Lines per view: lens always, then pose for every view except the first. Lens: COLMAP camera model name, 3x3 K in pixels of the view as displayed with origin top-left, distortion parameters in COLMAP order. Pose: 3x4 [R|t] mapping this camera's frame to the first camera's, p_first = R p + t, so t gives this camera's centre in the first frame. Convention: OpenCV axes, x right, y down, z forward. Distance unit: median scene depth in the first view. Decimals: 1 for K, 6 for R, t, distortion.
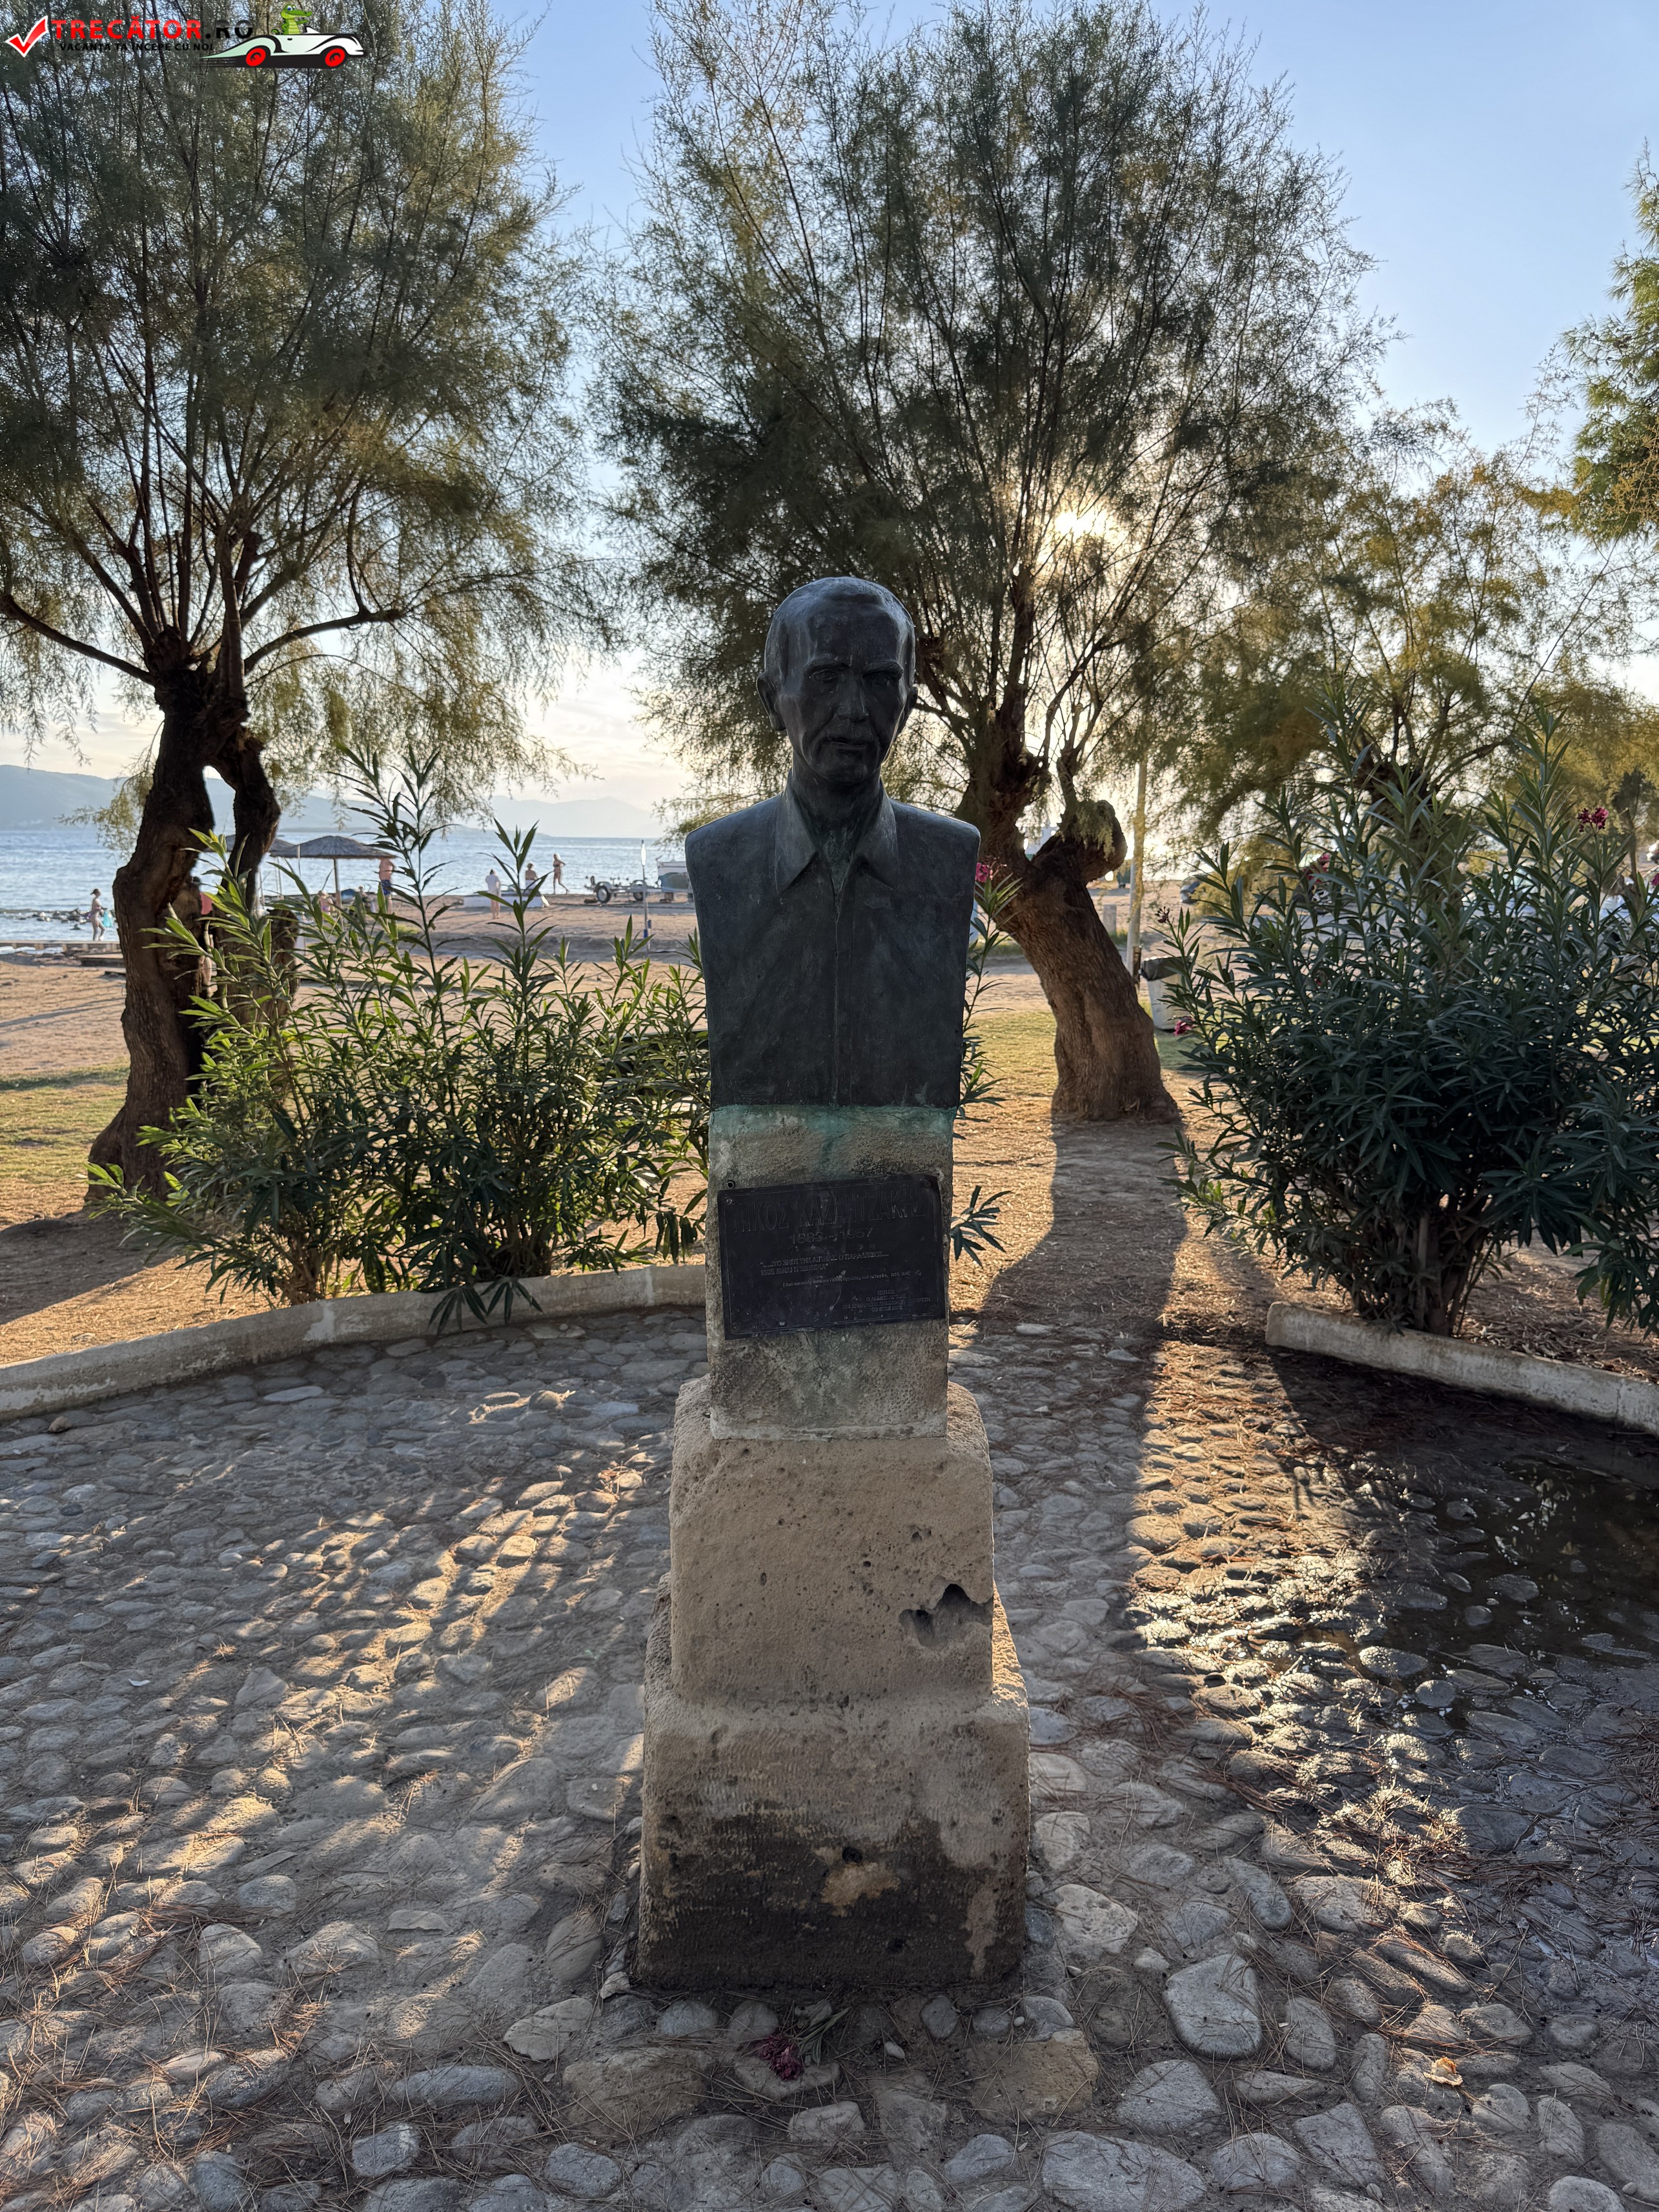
lens RADIAL K [[1618.4, 0, 829.1], [0, 1618.4, 1105.2], [0, 0, 1]] dist [0.037797, -0.041642]
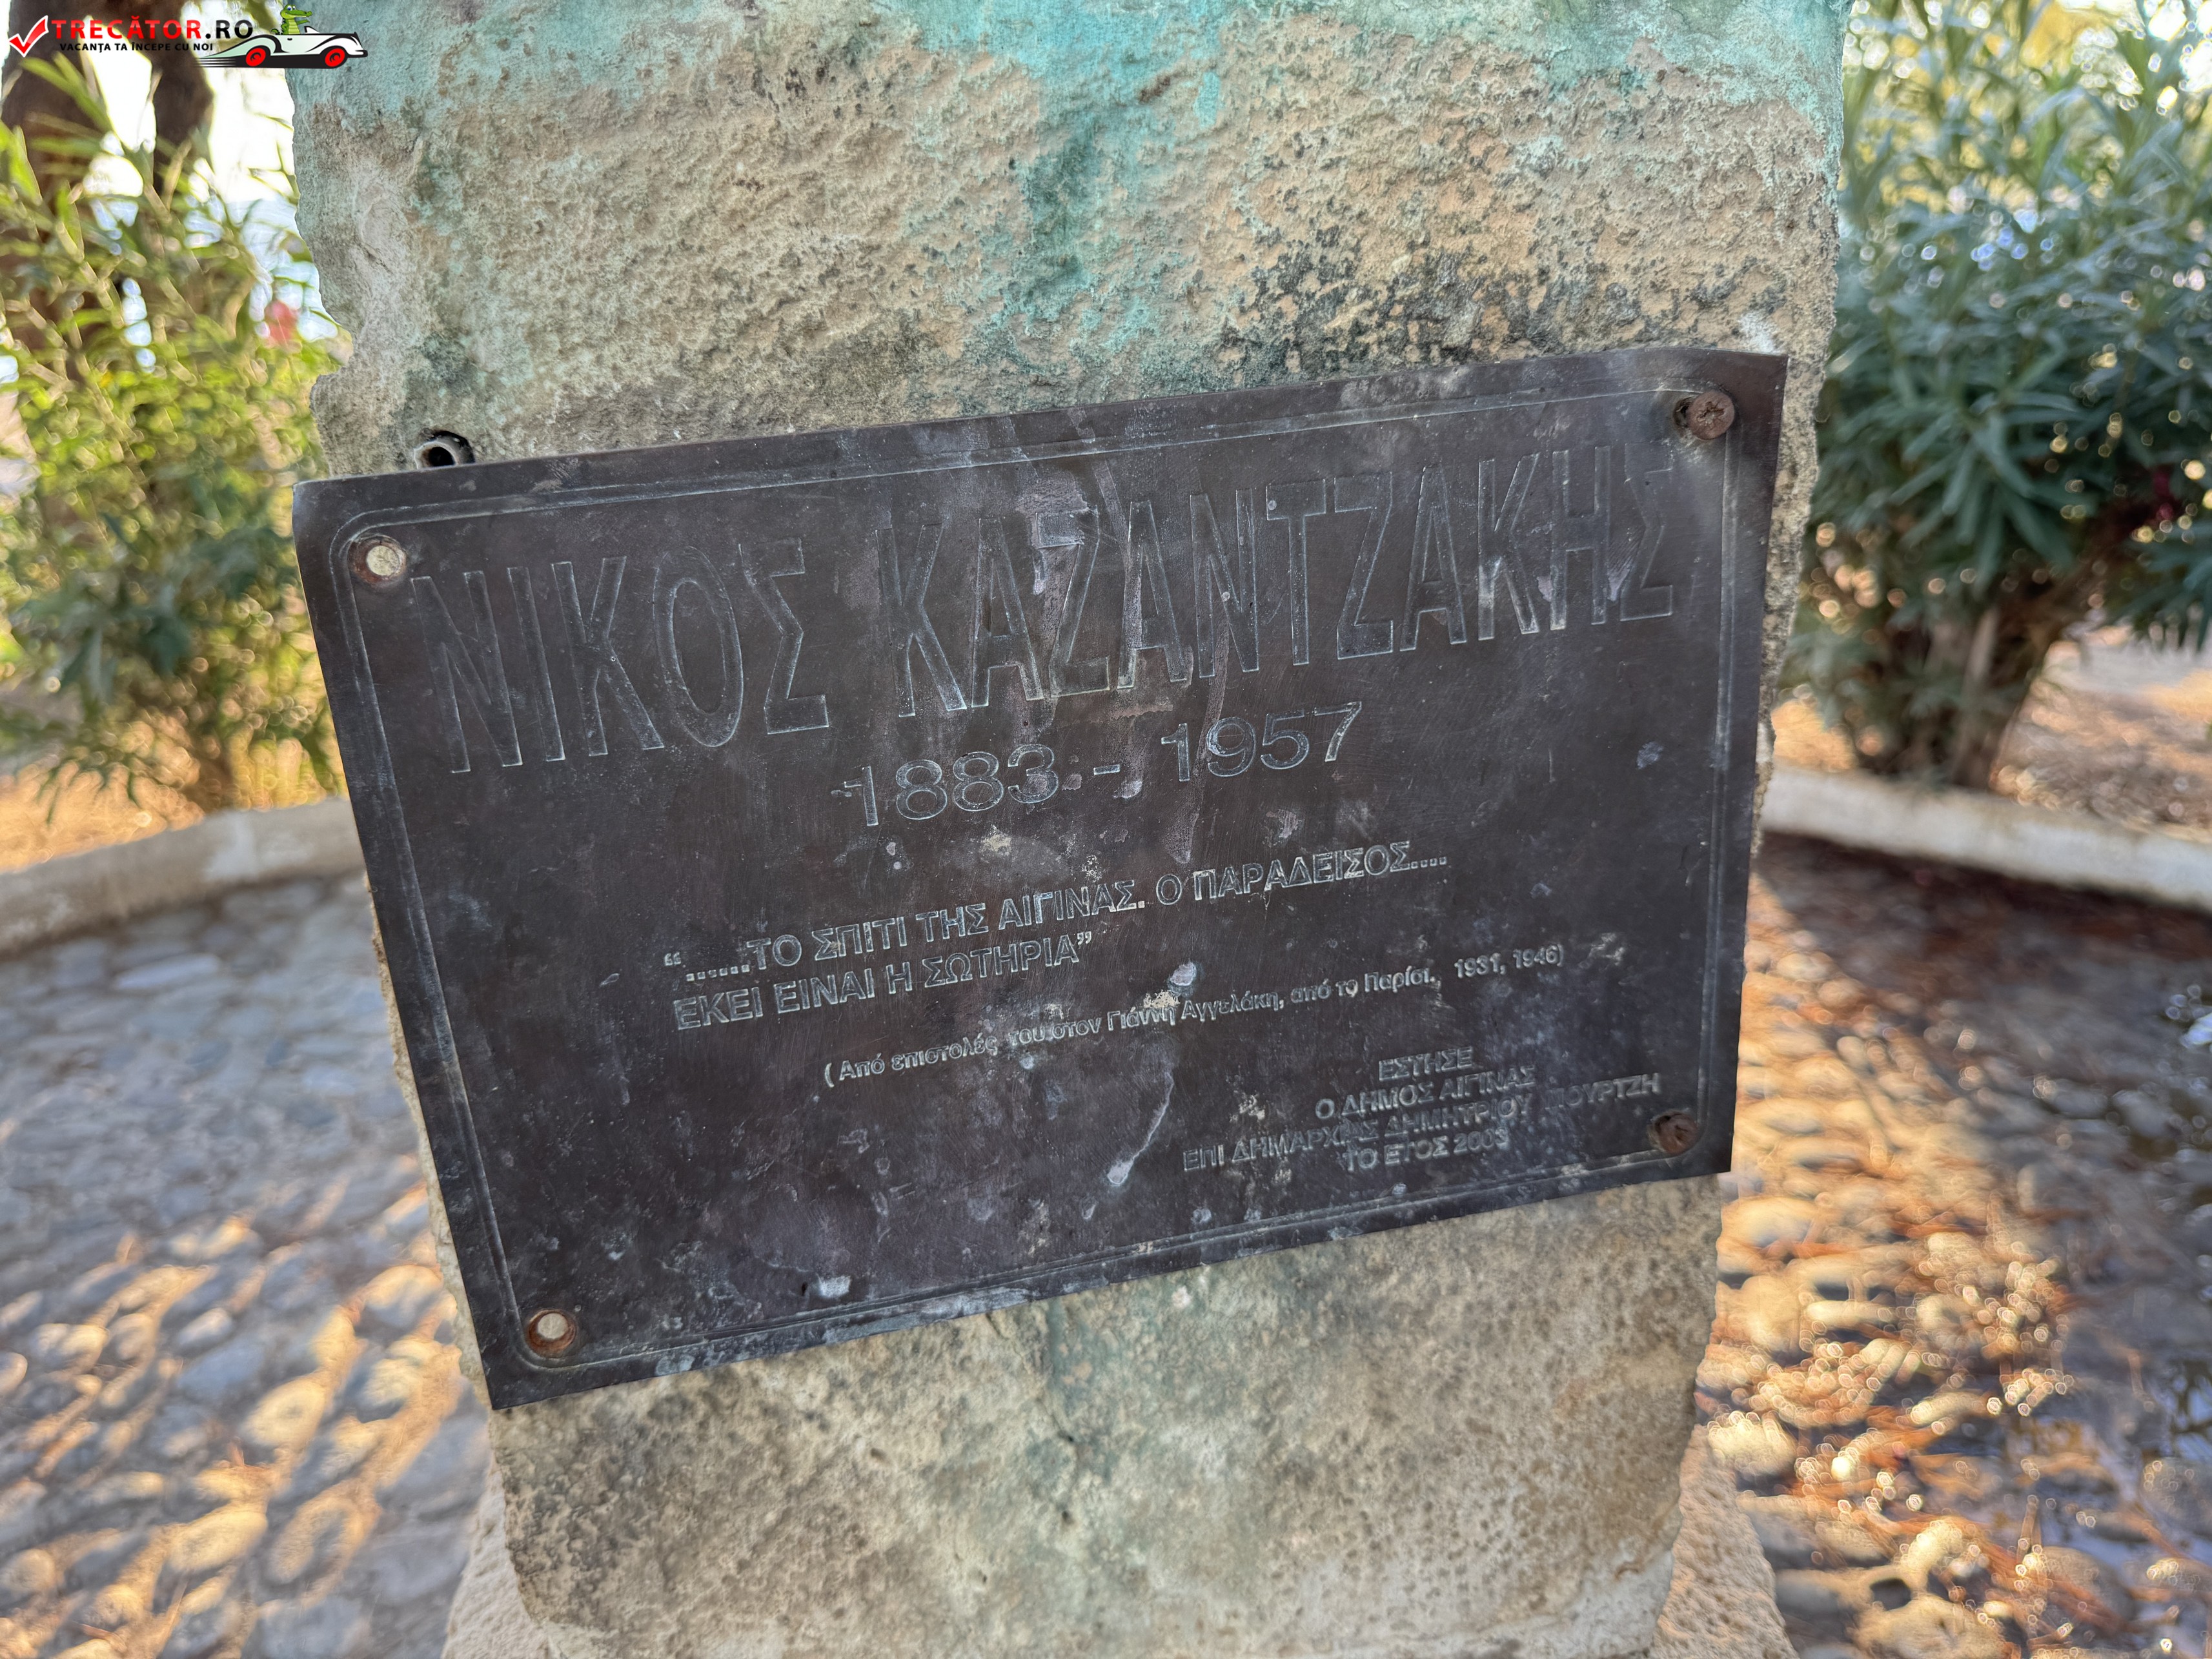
lens RADIAL K [[1618.4, 0, 1107.8], [0, 1618.4, 829.9], [0, 0, 1]] dist [0.037797, -0.041642]
pose [[0.997999, -0.044132, 0.045274, -0.003557], [0.035315, 0.983071, 0.179789, 0.034041], [-0.052442, -0.177830, 0.982663, 0.491437]]
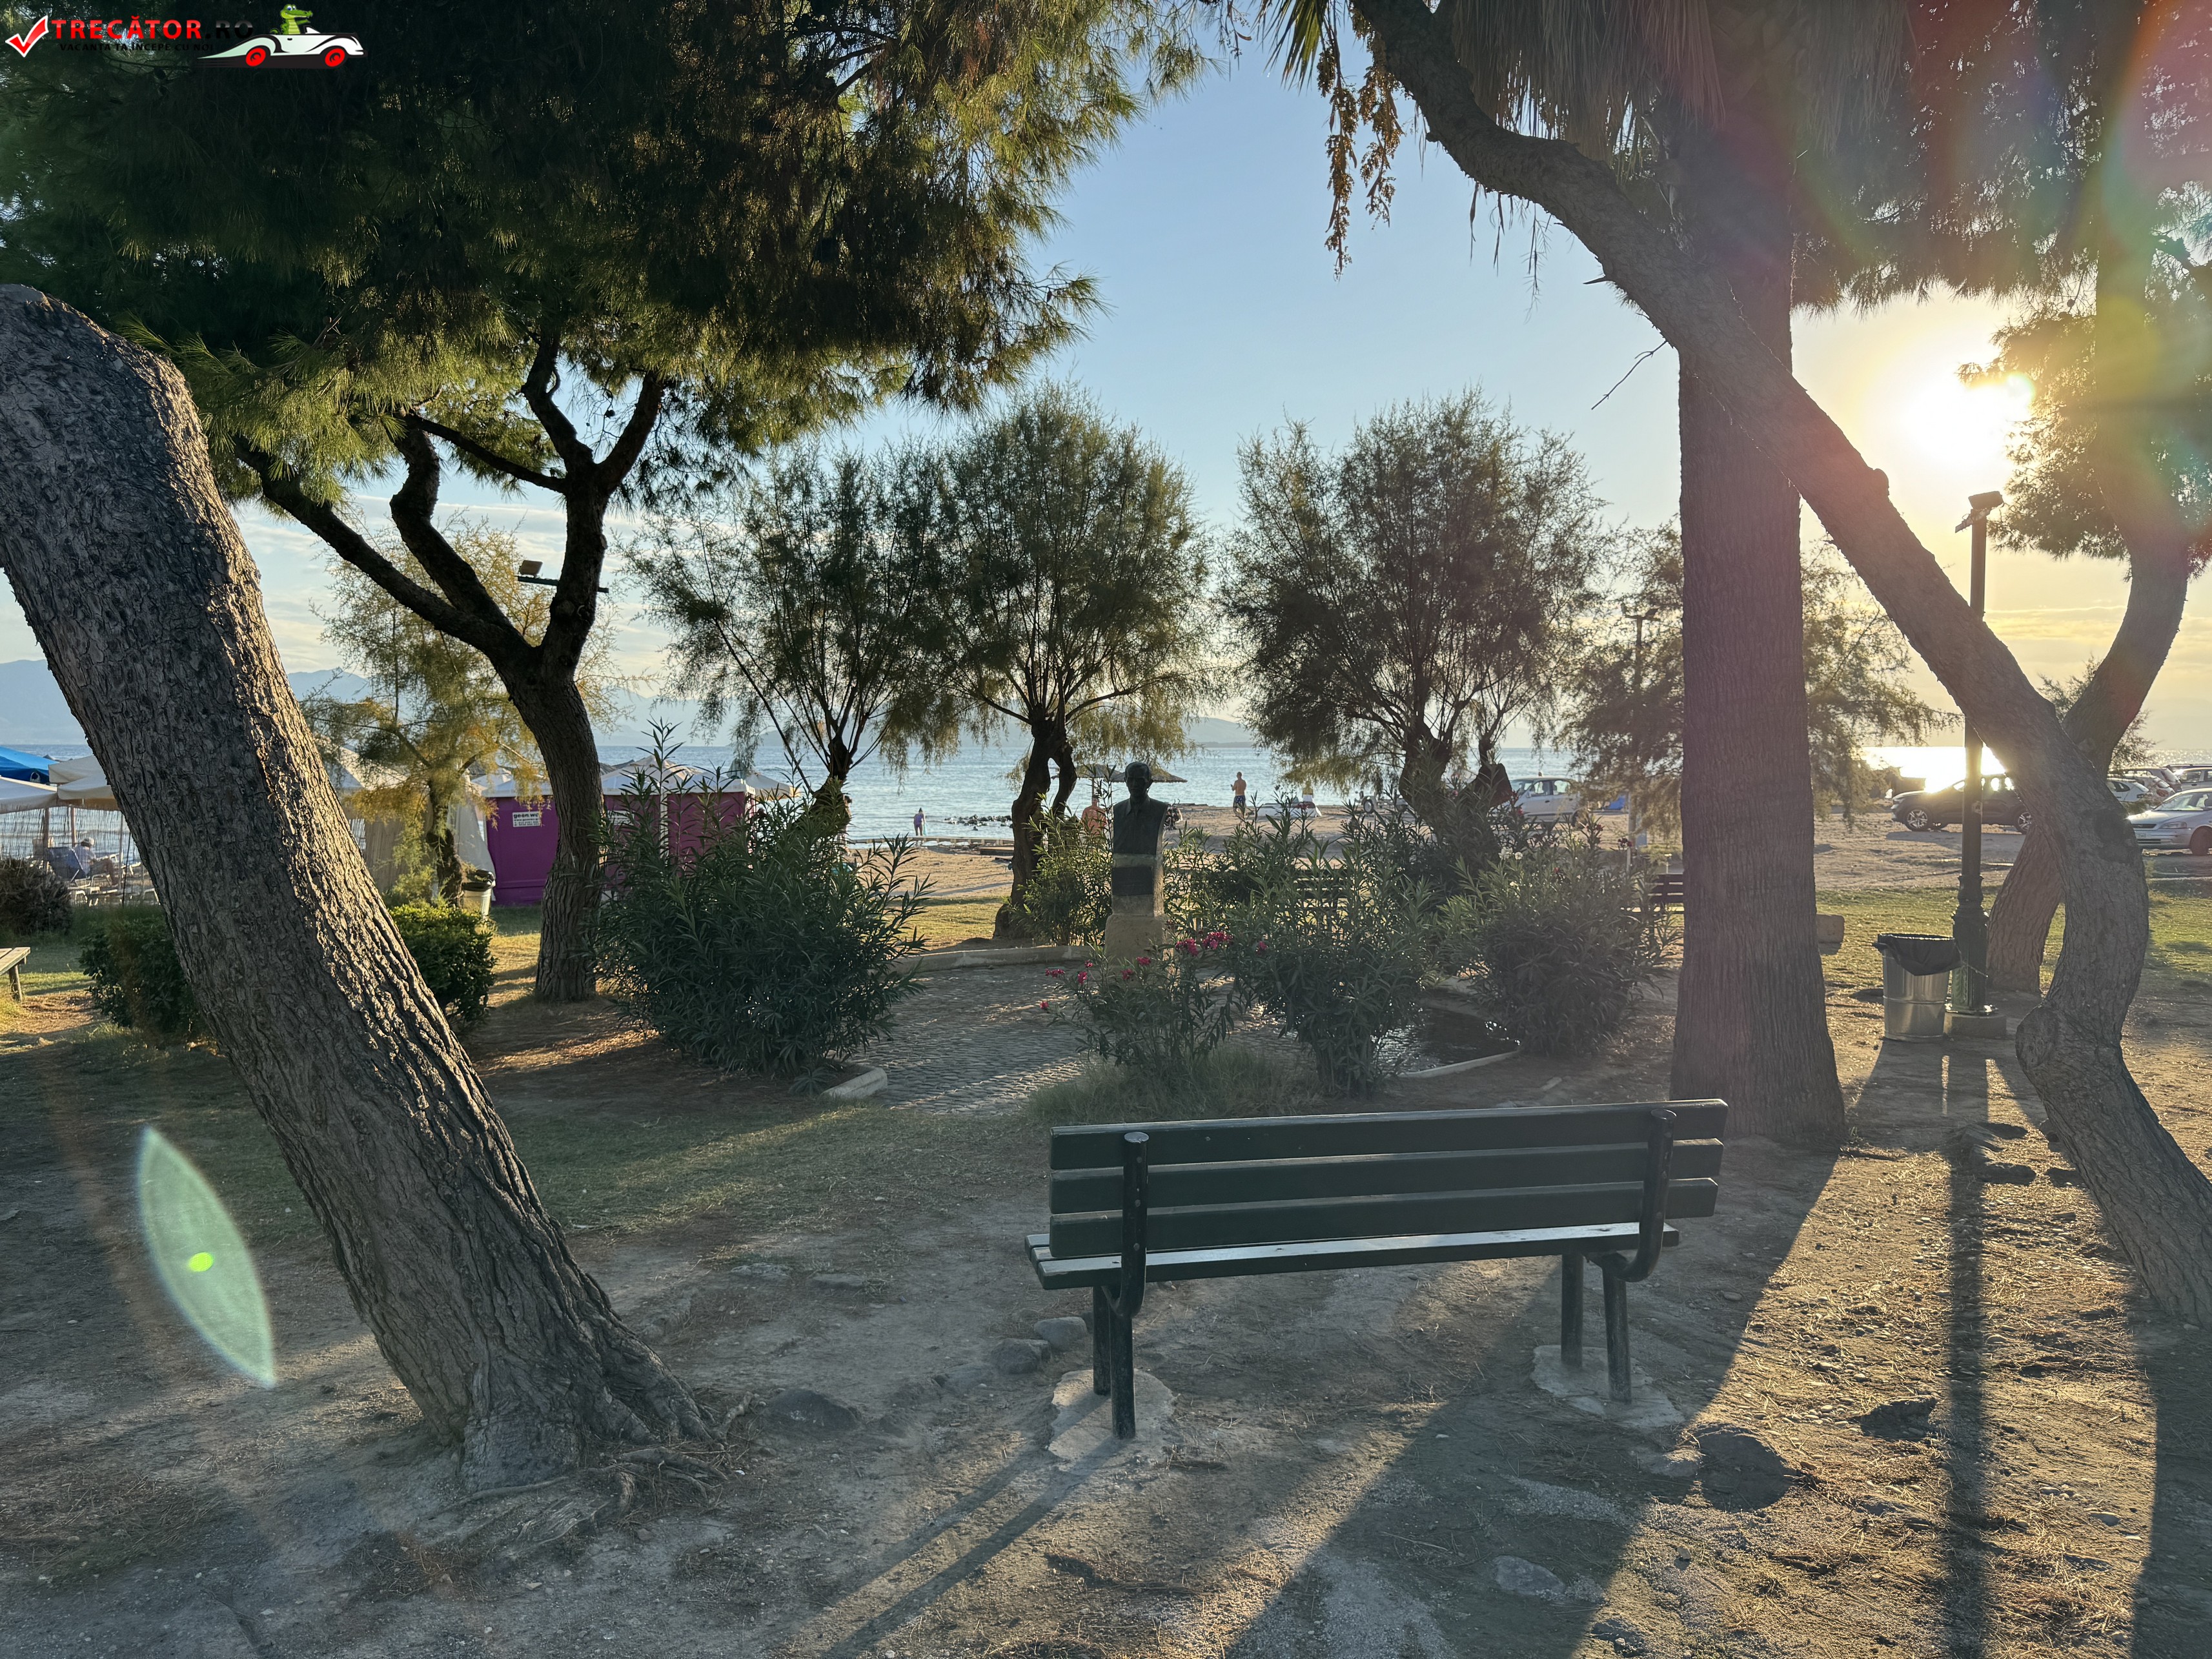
lens RADIAL K [[1618.4, 0, 1106.5], [0, 1618.4, 828.2], [0, 0, 1]] dist [0.037797, -0.041642]
pose [[0.941463, 0.011915, -0.336906, 1.054822], [-0.050165, 0.993200, -0.105060, 0.295480], [0.333363, 0.115811, 0.935659, -2.507670]]
